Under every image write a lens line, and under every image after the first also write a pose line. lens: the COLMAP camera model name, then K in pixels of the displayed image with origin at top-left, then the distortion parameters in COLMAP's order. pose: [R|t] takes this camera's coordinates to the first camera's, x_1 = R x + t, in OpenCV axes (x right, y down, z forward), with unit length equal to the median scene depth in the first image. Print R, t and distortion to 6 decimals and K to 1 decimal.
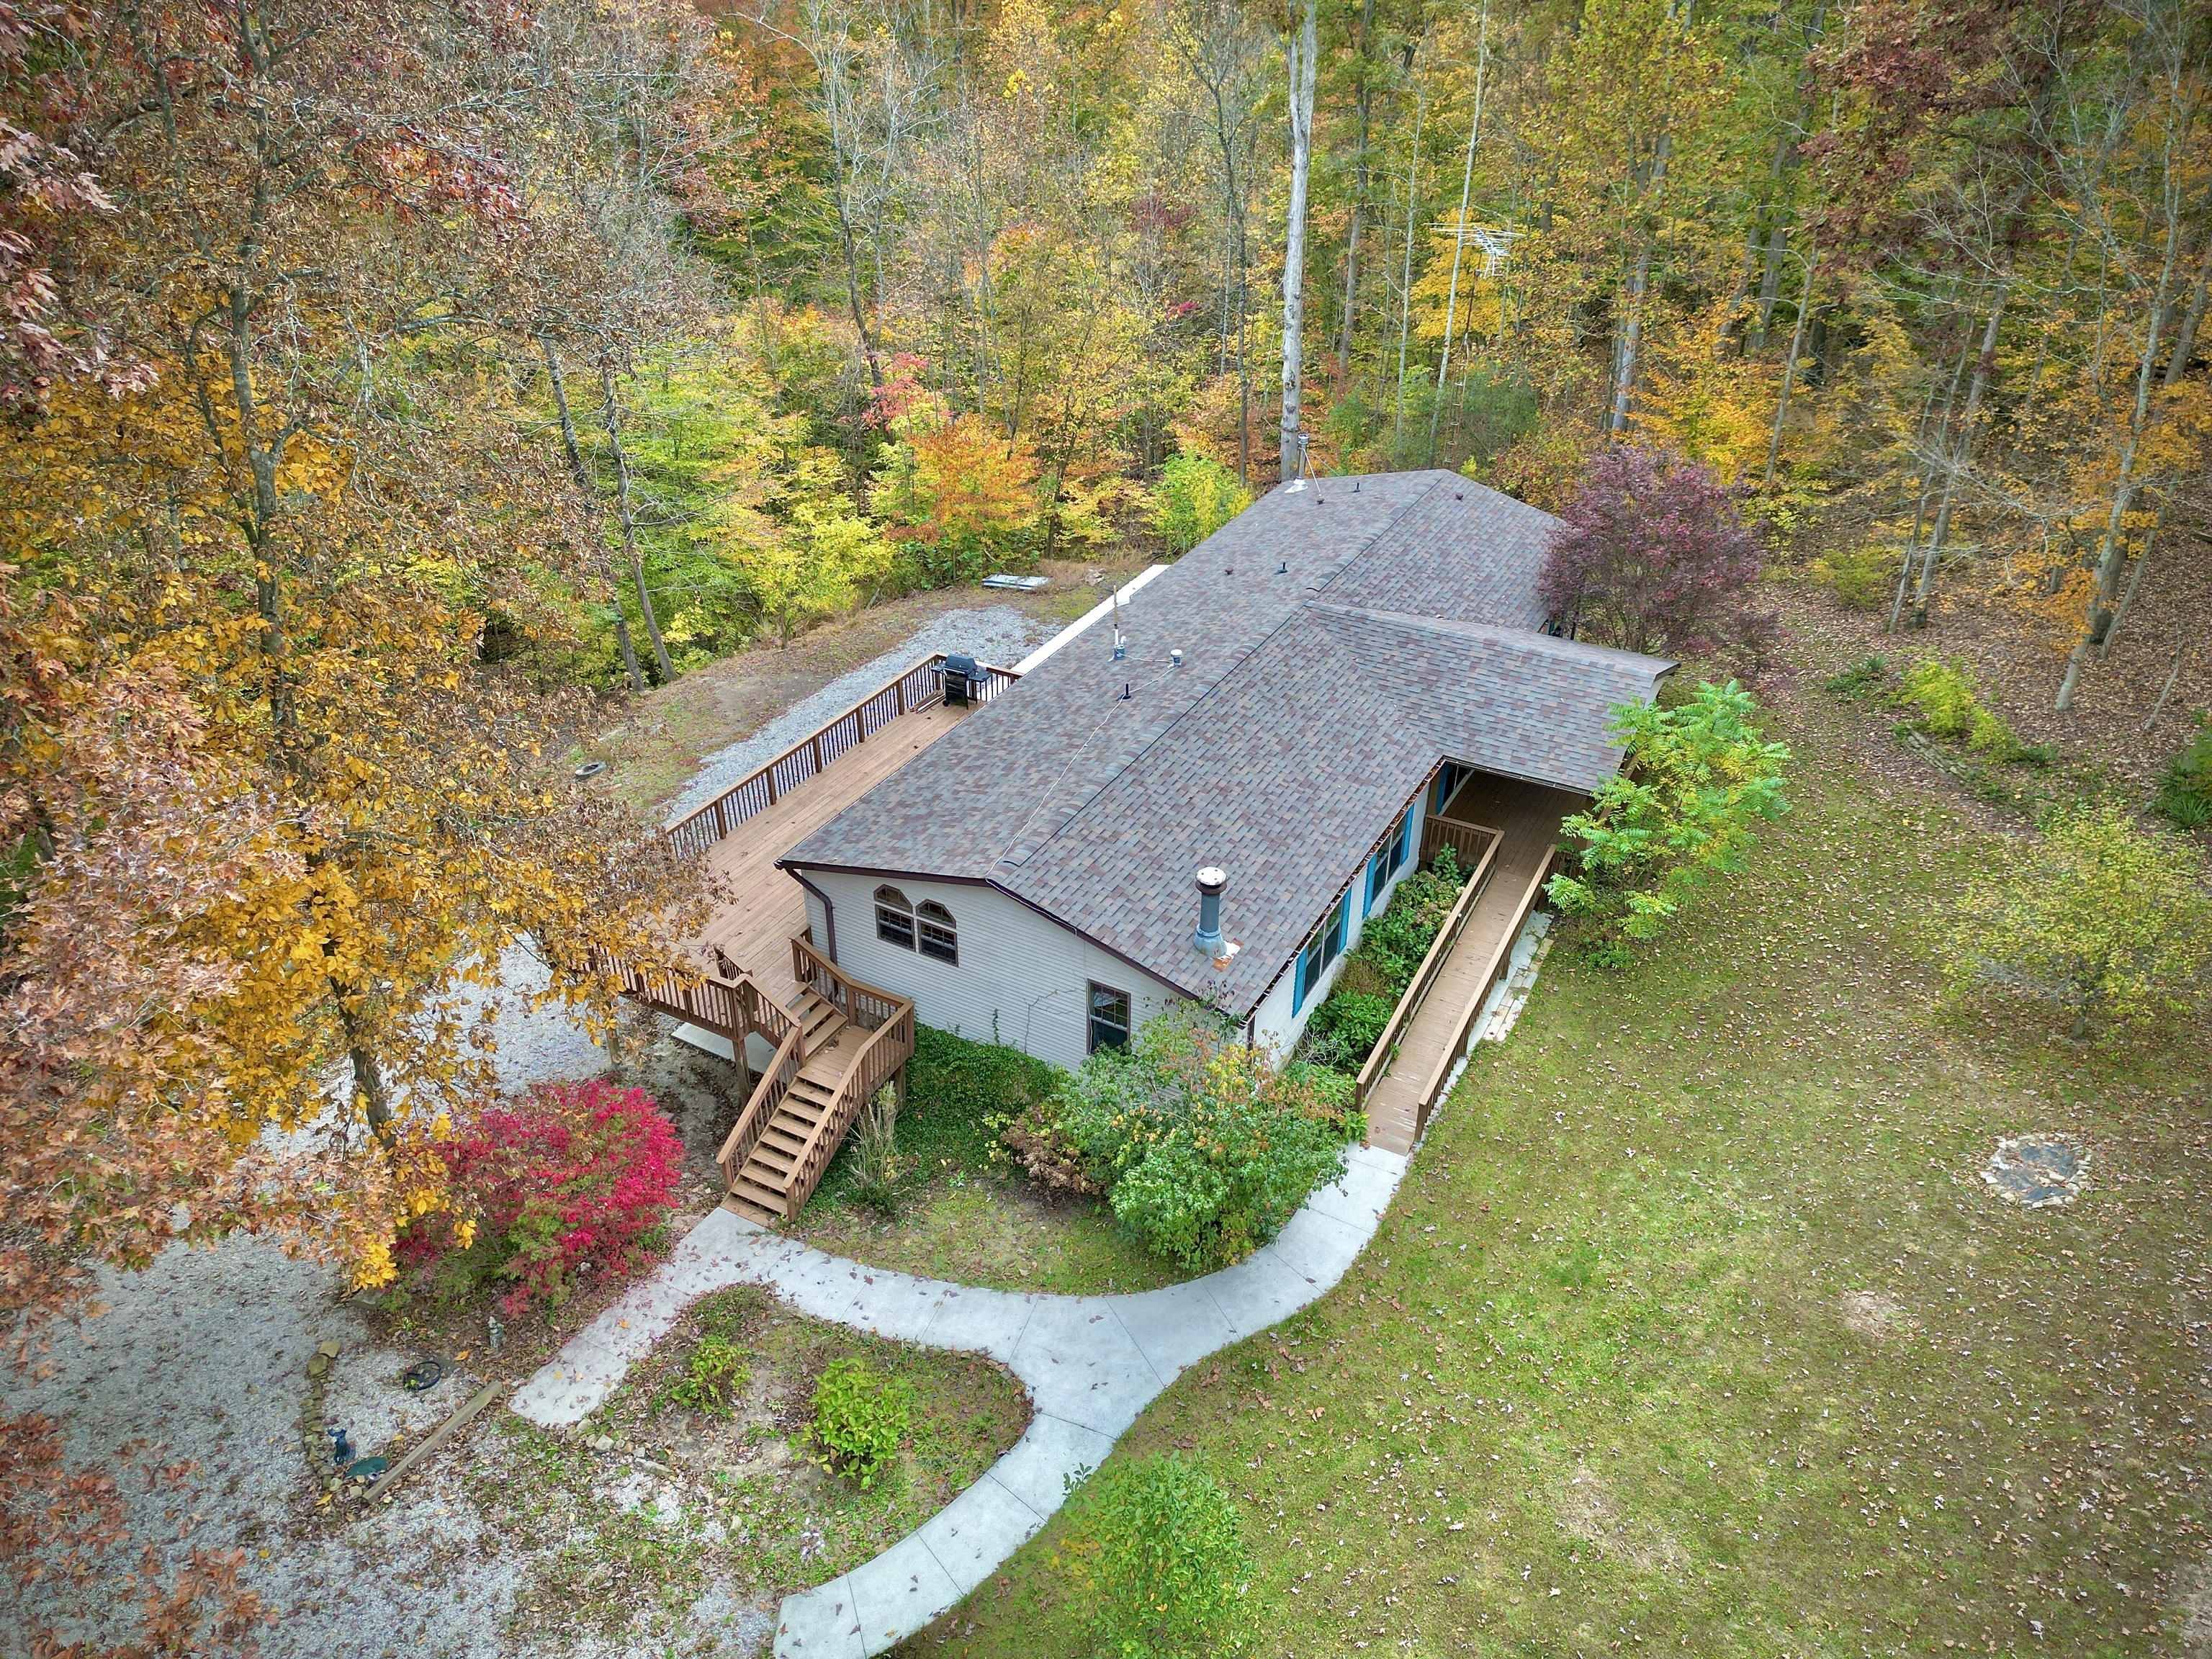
lens RADIAL K [[1550.9, 0, 1103.1], [0, 1550.9, 824.1], [0, 0, 1]] dist [0.065519, -0.061444]
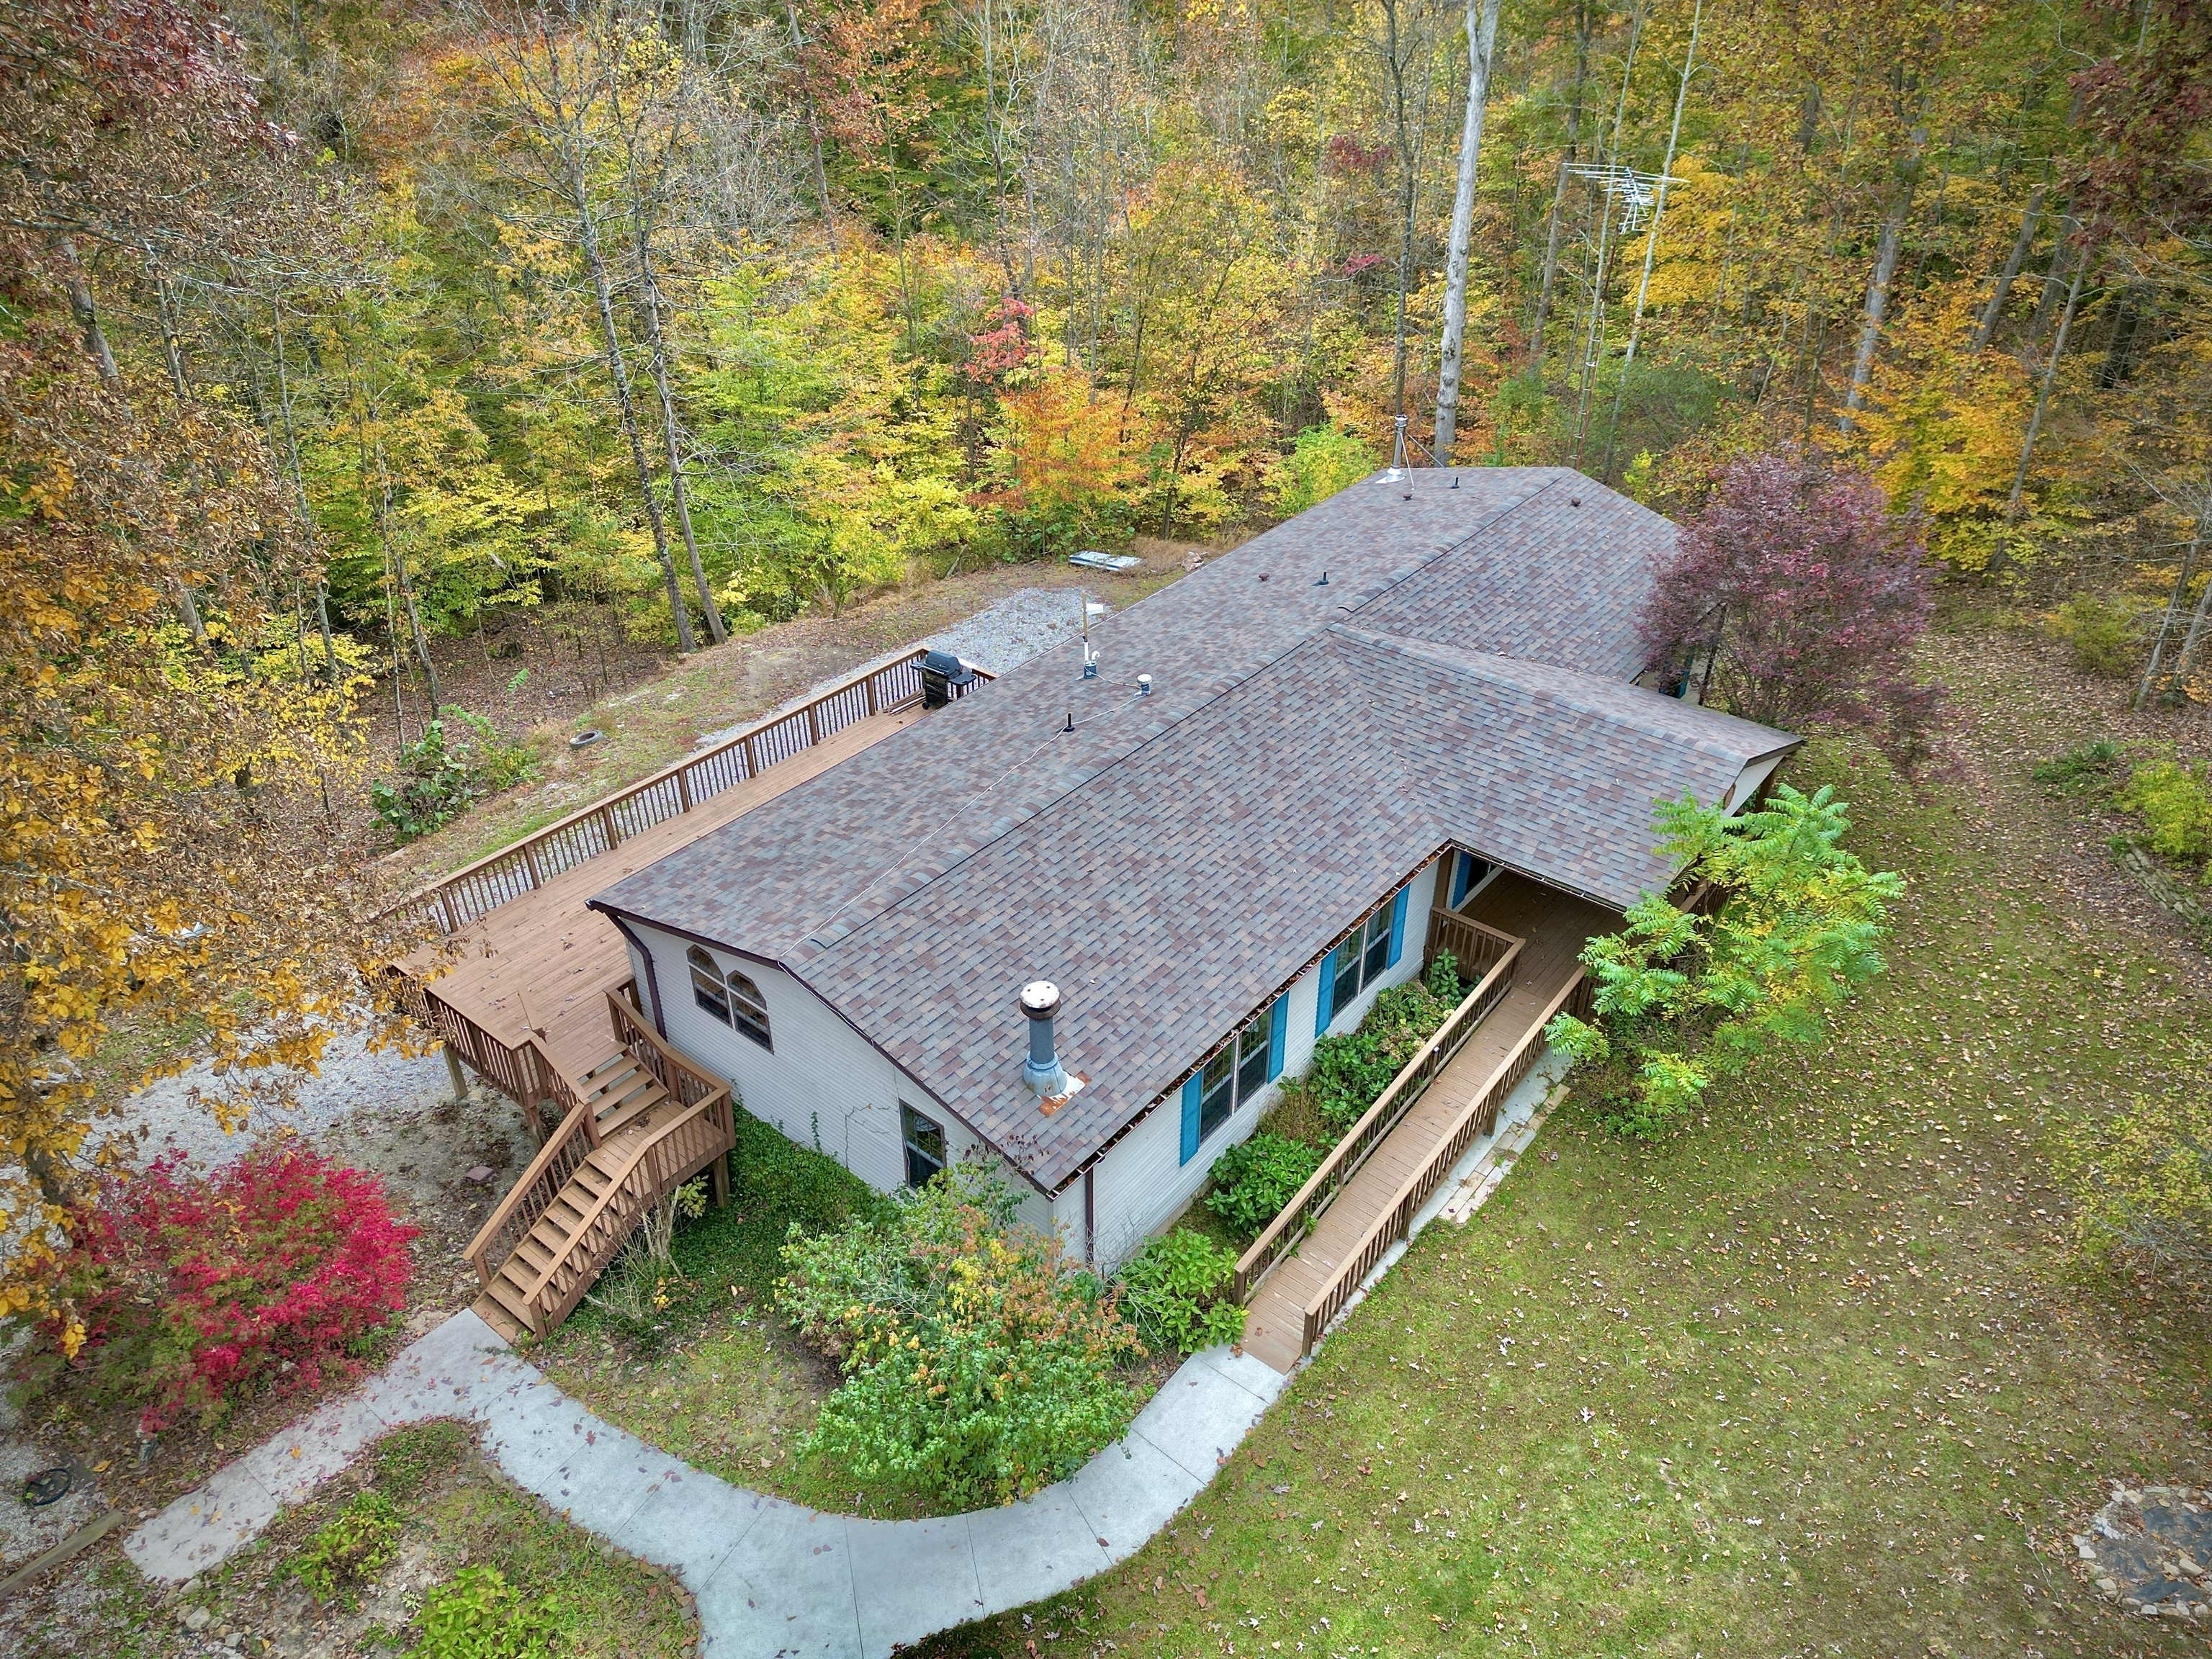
lens RADIAL K [[1552.1, 0, 1103.1], [0, 1552.1, 824.9], [0, 0, 1]] dist [0.054364, -0.037574]
pose [[0.983551, 0.095073, -0.153584, 0.193888], [-0.090615, 0.995243, 0.035789, -0.074025], [0.156256, -0.021283, 0.987487, 0.226474]]
